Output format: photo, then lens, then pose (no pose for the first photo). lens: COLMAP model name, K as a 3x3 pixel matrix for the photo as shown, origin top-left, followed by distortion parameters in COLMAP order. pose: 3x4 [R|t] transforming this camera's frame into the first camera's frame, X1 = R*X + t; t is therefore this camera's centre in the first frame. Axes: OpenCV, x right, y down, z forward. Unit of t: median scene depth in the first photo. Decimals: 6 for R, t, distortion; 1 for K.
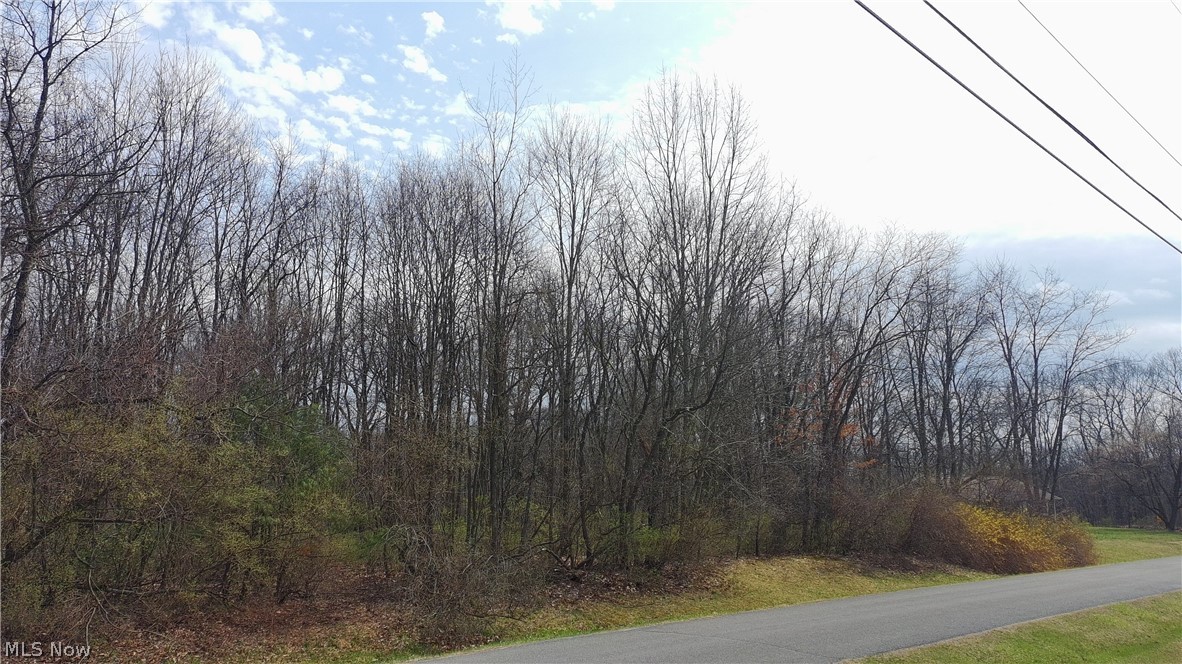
lens RADIAL K [[909.5, 0, 584.4], [0, 909.5, 332.8], [0, 0, 1]] dist [0.089672, -0.113798]
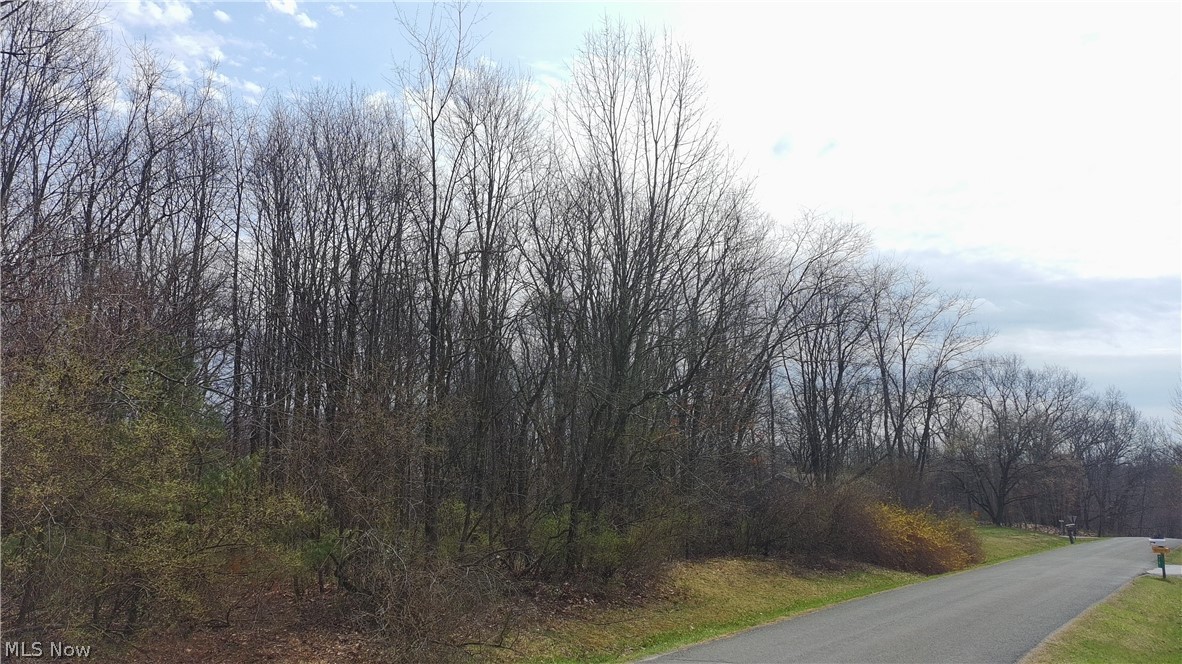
lens RADIAL K [[915.6, 0, 594.5], [0, 915.6, 328.6], [0, 0, 1]] dist [0.091426, -0.106877]
pose [[0.980474, 0.035998, 0.193324, -0.077612], [-0.036091, 0.999344, -0.003044, 0.016689], [-0.193306, -0.003993, 0.981130, 0.095728]]
